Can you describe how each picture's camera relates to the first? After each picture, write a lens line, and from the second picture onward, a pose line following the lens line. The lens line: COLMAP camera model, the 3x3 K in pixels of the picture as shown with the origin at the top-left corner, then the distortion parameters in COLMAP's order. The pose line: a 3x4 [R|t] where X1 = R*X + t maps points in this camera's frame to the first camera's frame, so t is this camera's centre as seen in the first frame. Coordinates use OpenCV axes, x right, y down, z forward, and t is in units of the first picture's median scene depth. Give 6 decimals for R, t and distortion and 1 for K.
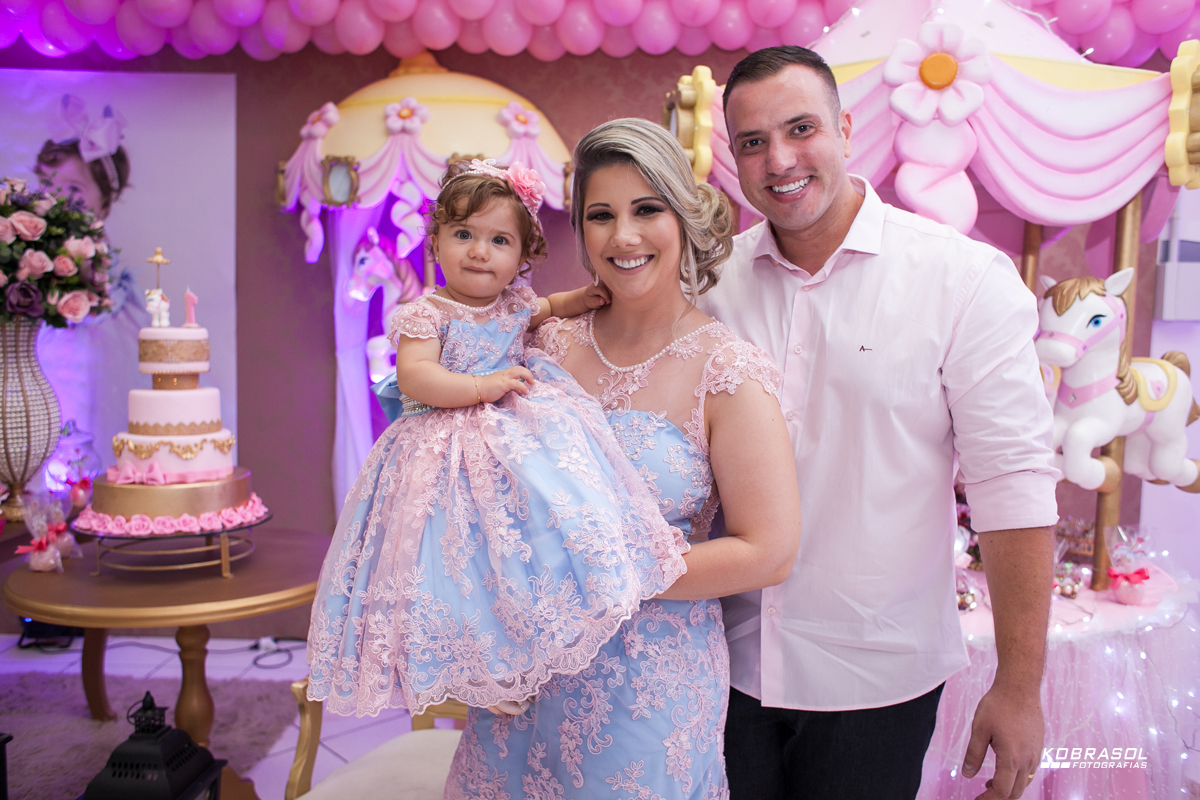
lens RADIAL K [[970.7, 0, 603.2], [0, 970.7, 402.6], [0, 0, 1]] dist [-0.096445, 0.127333]
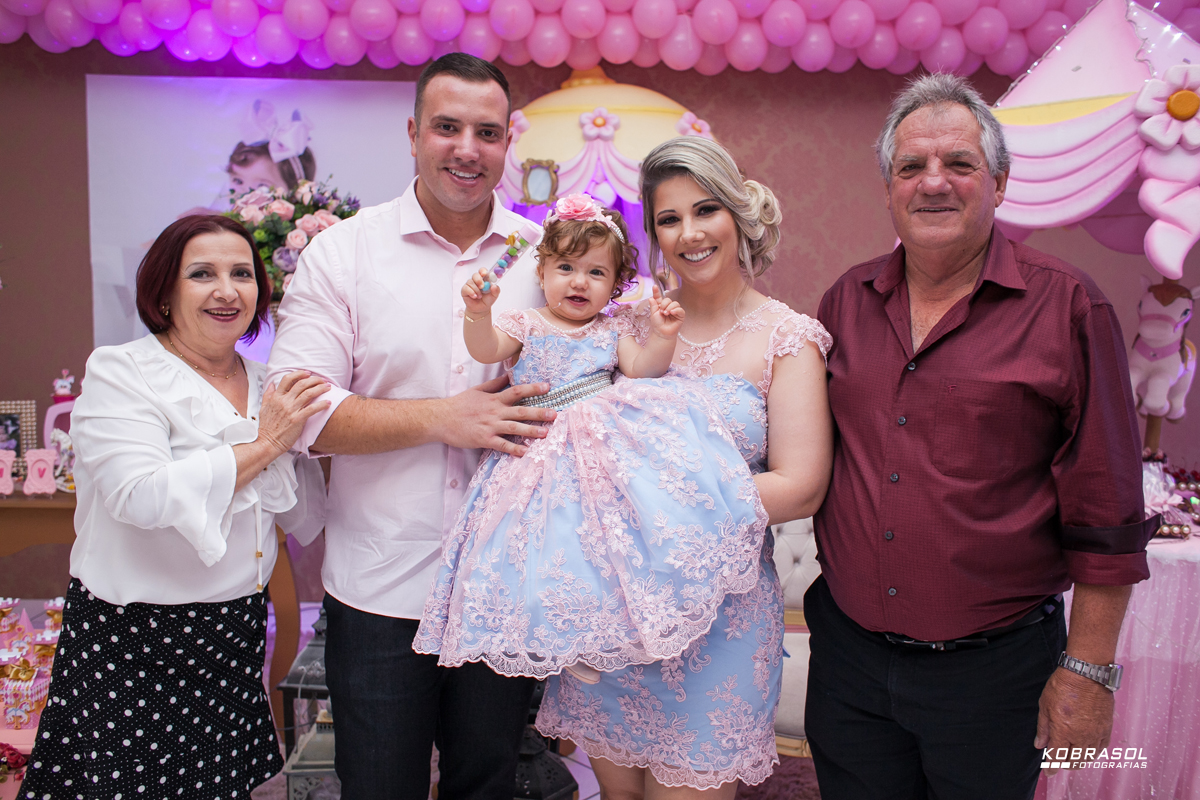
lens RADIAL K [[970.7, 0, 604.7], [0, 970.7, 401.7], [0, 0, 1]] dist [-0.096445, 0.127333]
pose [[0.998804, -0.005803, 0.048542, -0.259139], [0.005515, 0.999966, 0.006064, 0.016593], [-0.048575, -0.005789, 0.998803, -0.118654]]
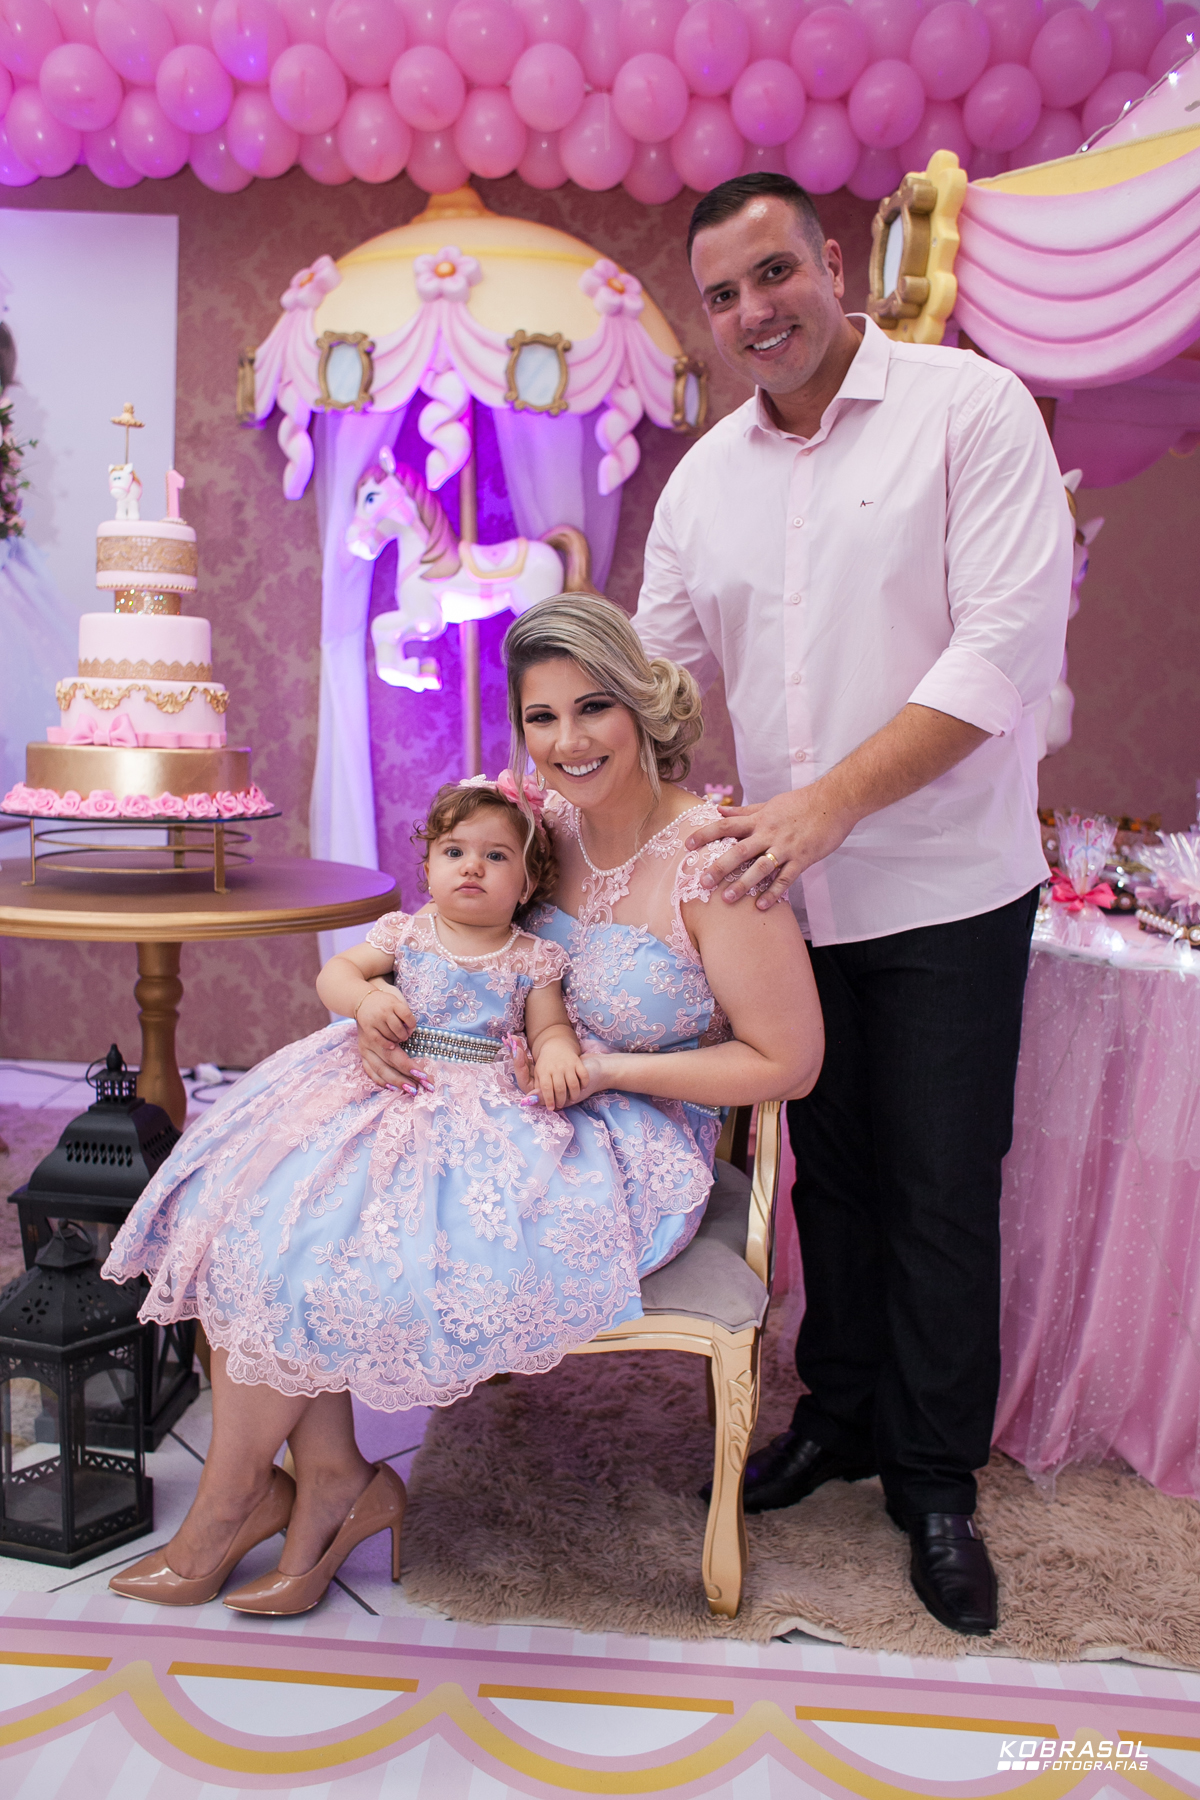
lens RADIAL K [[1456.1, 0, 606.6], [0, 1456.1, 895.6], [0, 0, 1]] dist [-0.096445, 0.127333]
pose [[0.999525, 0.027645, -0.013603, -0.069038], [-0.026977, 0.998530, 0.047009, 0.083675], [0.014882, -0.046619, 0.998802, -0.012475]]
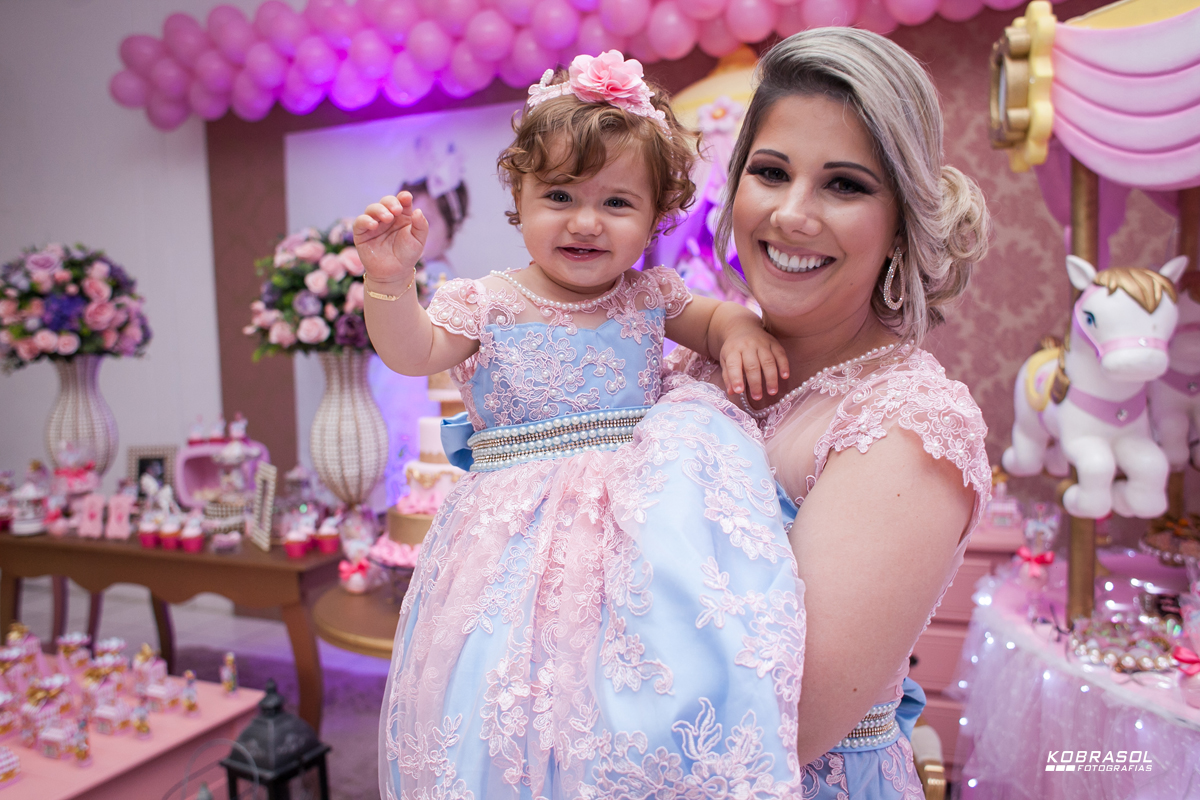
lens RADIAL K [[970.7, 0, 600.9], [0, 970.7, 403.2], [0, 0, 1]] dist [-0.096445, 0.127333]
pose [[0.922944, -0.016482, -0.384582, 0.044747], [0.012879, 0.999846, -0.011941, -0.009182], [0.384719, 0.006068, 0.923014, 0.092353]]
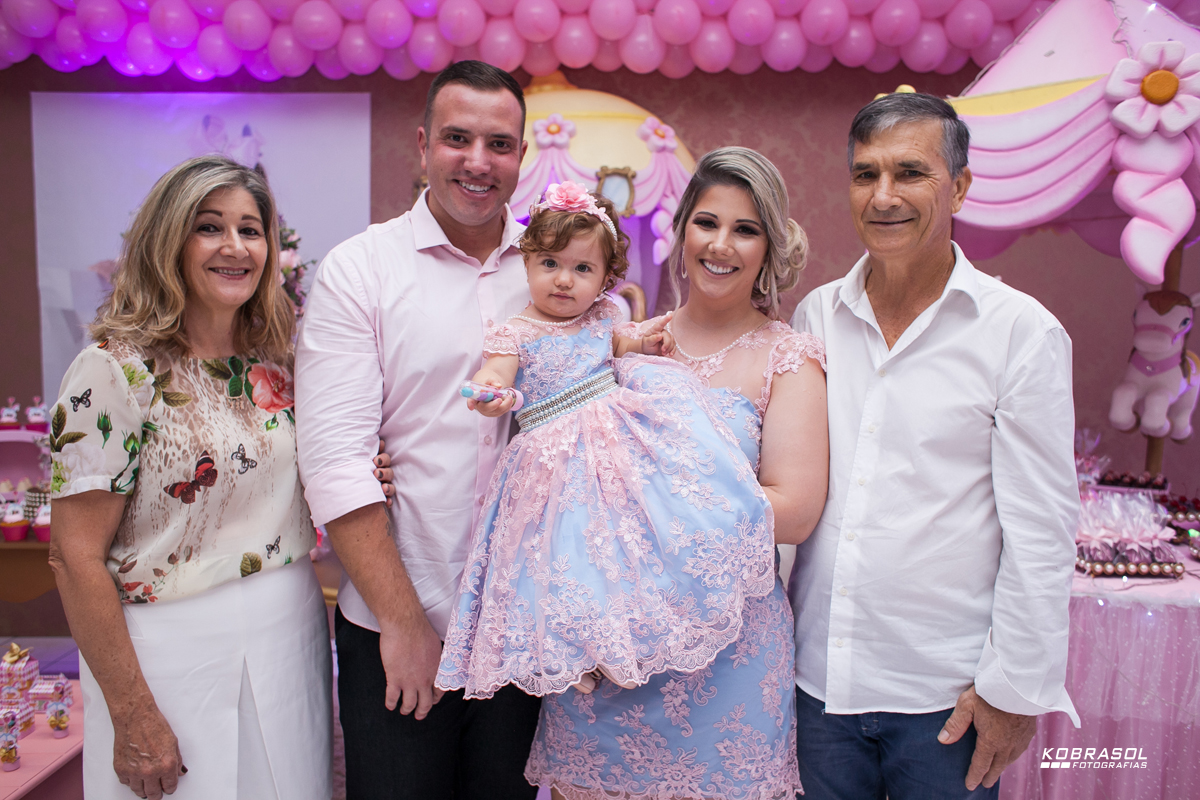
lens RADIAL K [[970.7, 0, 603.5], [0, 970.7, 400.5], [0, 0, 1]] dist [-0.096445, 0.127333]
pose [[0.999788, -0.016199, 0.012686, -0.171887], [0.016372, 0.999773, -0.013669, 0.010776], [-0.012461, 0.013874, 0.999826, -0.049087]]
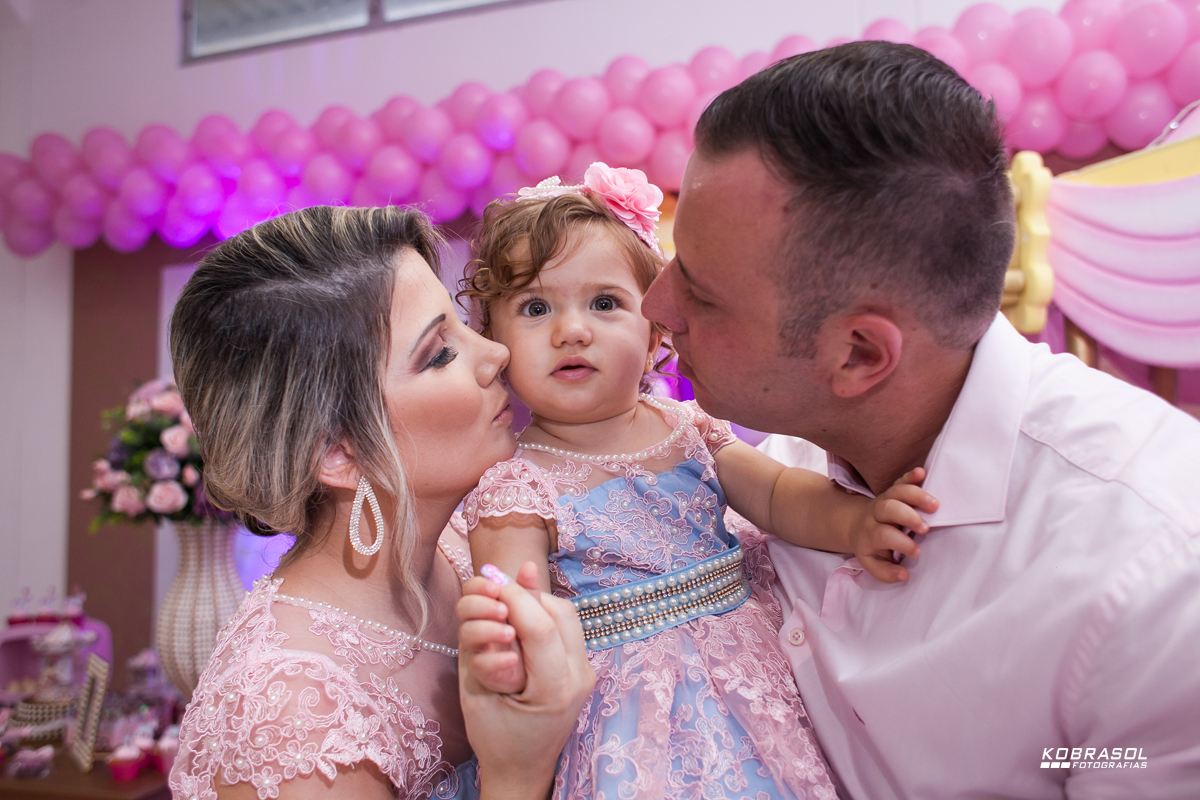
lens RADIAL K [[970.7, 0, 601.8], [0, 970.7, 403.7], [0, 0, 1]] dist [-0.096445, 0.127333]
pose [[0.960096, -0.049708, -0.275219, -0.008688], [0.005445, 0.987214, -0.159309, -0.039621], [0.279619, 0.151454, 0.948090, 0.186540]]
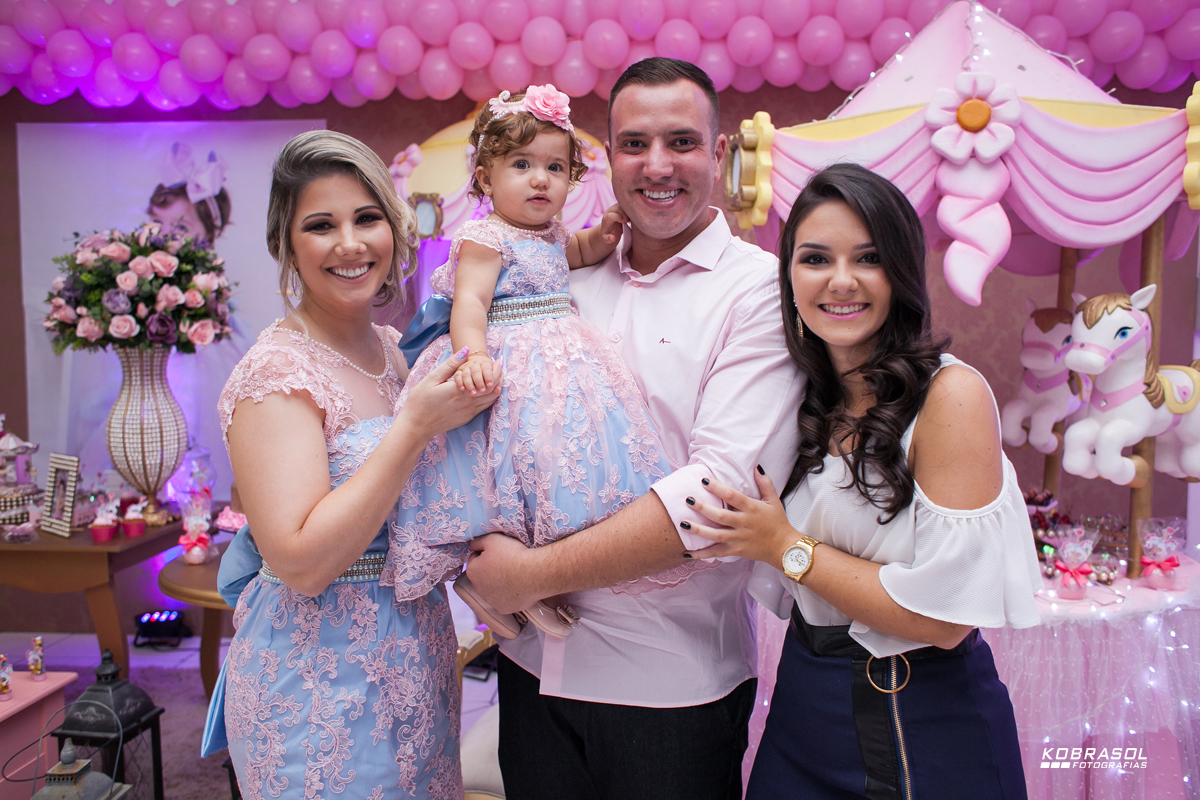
lens RADIAL K [[970.7, 0, 600.9], [0, 970.7, 401.3], [0, 0, 1]] dist [-0.096445, 0.127333]
pose [[0.998572, -0.012402, -0.051958, -0.020363], [0.011267, 0.999693, -0.022089, 0.007229], [0.052216, 0.021472, 0.998405, -0.082897]]
